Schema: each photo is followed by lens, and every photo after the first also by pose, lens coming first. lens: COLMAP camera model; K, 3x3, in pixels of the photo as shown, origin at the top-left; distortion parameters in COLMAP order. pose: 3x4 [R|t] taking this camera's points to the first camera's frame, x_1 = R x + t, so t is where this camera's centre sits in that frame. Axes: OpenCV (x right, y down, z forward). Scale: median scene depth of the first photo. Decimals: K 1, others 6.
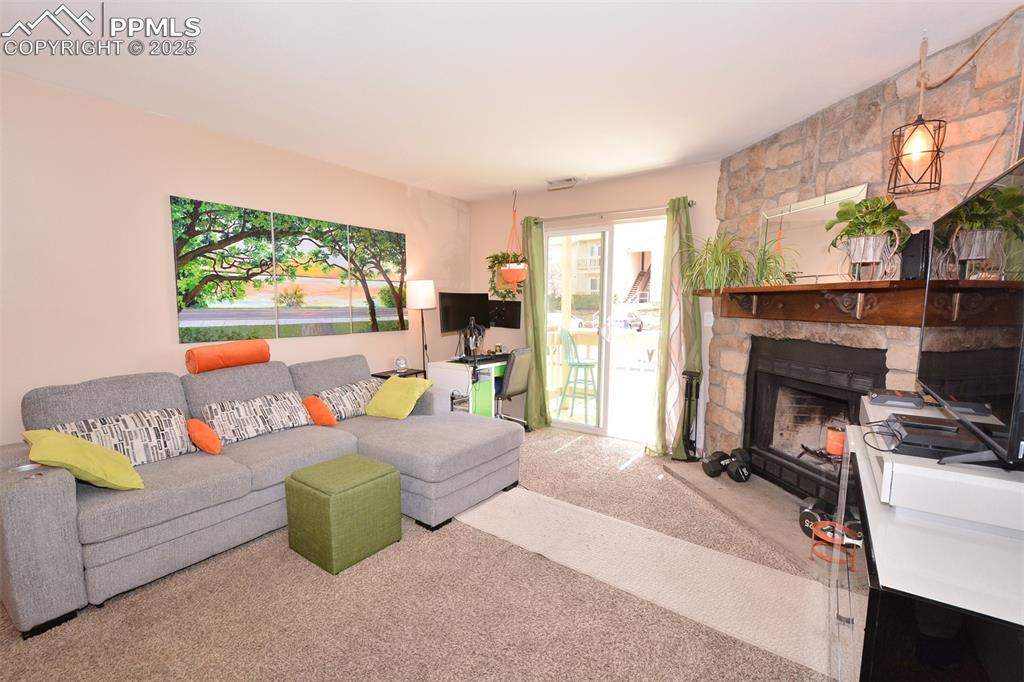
lens RADIAL K [[447.5, 0, 506.9], [0, 447.5, 348.1], [0, 0, 1]] dist [-0.005001, -0.001047]
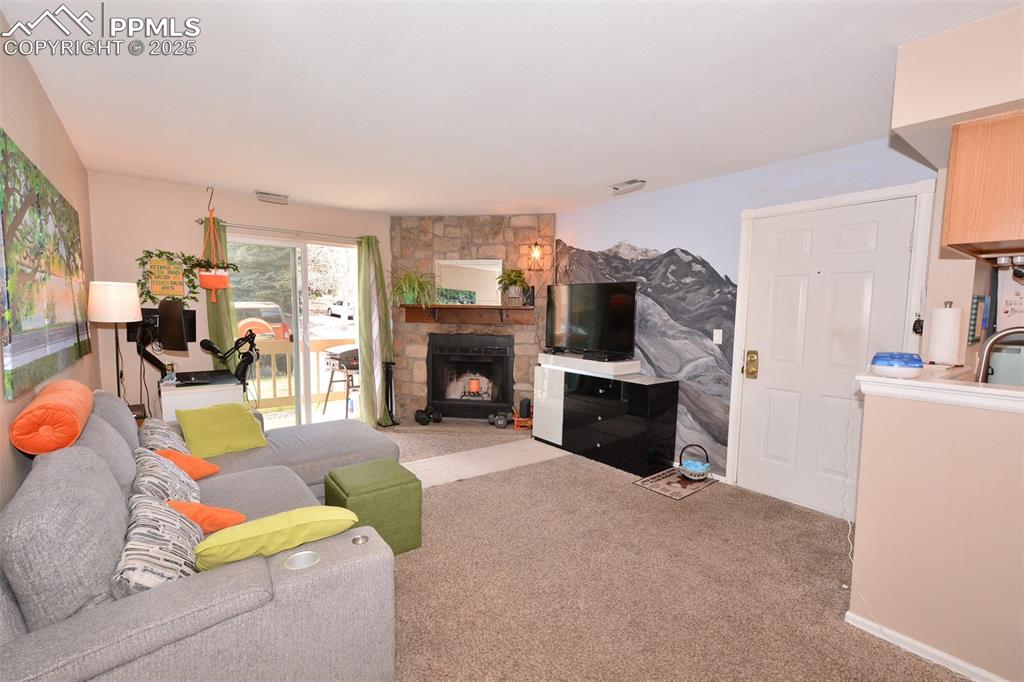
lens RADIAL K [[447.5, 0, 508.3], [0, 447.5, 345.9], [0, 0, 1]] dist [-0.005001, -0.001047]
pose [[0.278477, -0.075901, 0.957439, -0.916294], [0.082940, 0.995049, 0.054759, -0.047498], [-0.956855, 0.064161, 0.283393, 0.262088]]
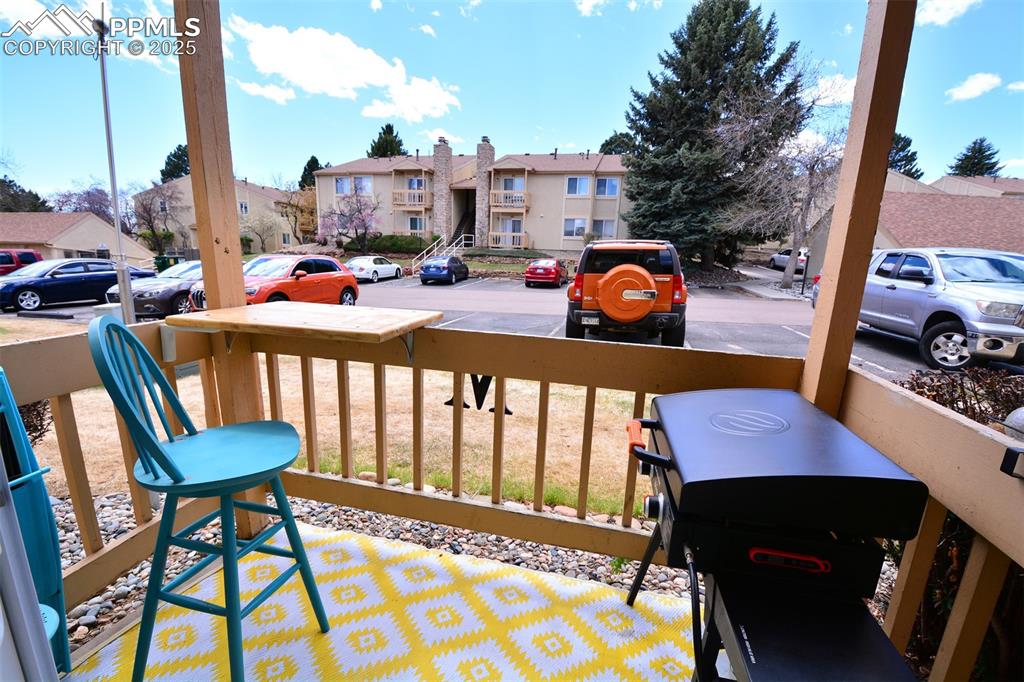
lens RADIAL K [[447.5, 0, 500.5], [0, 447.5, 362.4], [0, 0, 1]] dist [-0.005001, -0.001047]
pose [[0.932646, -0.063559, 0.355149, 0.290220], [0.008759, 0.988059, 0.153826, -0.095928], [-0.360685, -0.140354, 0.922067, 1.094857]]
